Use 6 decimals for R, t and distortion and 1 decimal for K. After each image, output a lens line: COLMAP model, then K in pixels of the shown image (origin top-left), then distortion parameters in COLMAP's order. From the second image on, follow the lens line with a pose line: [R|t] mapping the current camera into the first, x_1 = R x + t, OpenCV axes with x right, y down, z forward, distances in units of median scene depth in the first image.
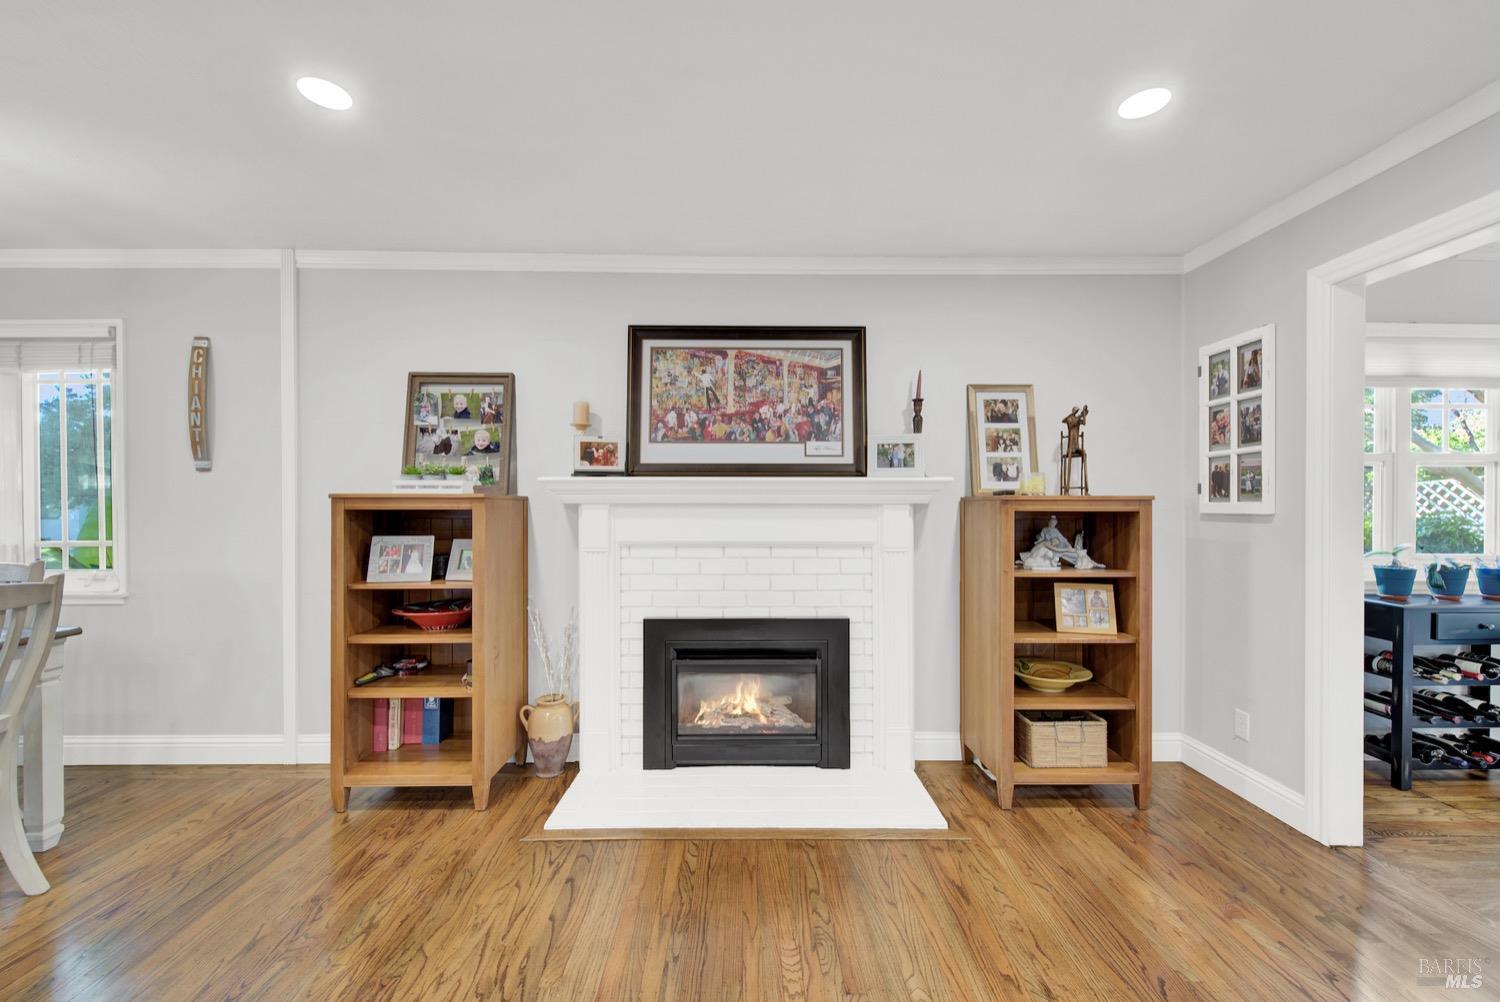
lens RADIAL K [[607.2, 0, 750.2], [0, 607.2, 510.7], [0, 0, 1]] dist [0.011727, -0.003783]
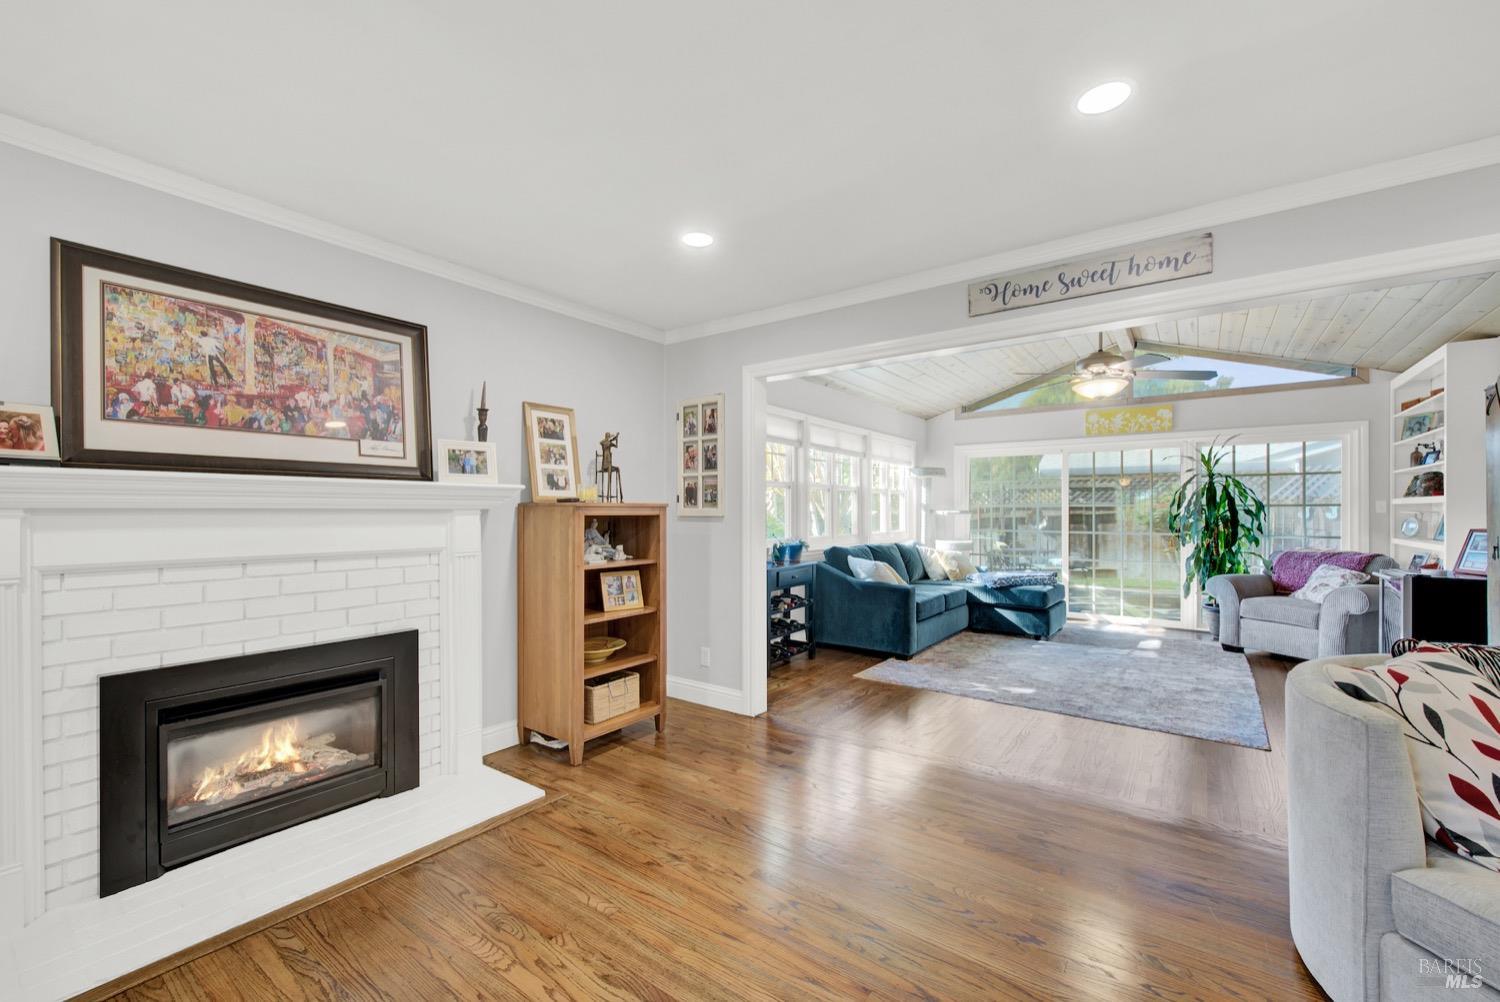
lens RADIAL K [[607.2, 0, 750.2], [0, 607.2, 510.7], [0, 0, 1]] dist [0.011727, -0.003783]
pose [[0.611115, -0.001251, 0.791541, -0.272735], [0.006824, 0.999970, -0.003688, -0.001746], [-0.791512, 0.007655, 0.611105, 0.000044]]
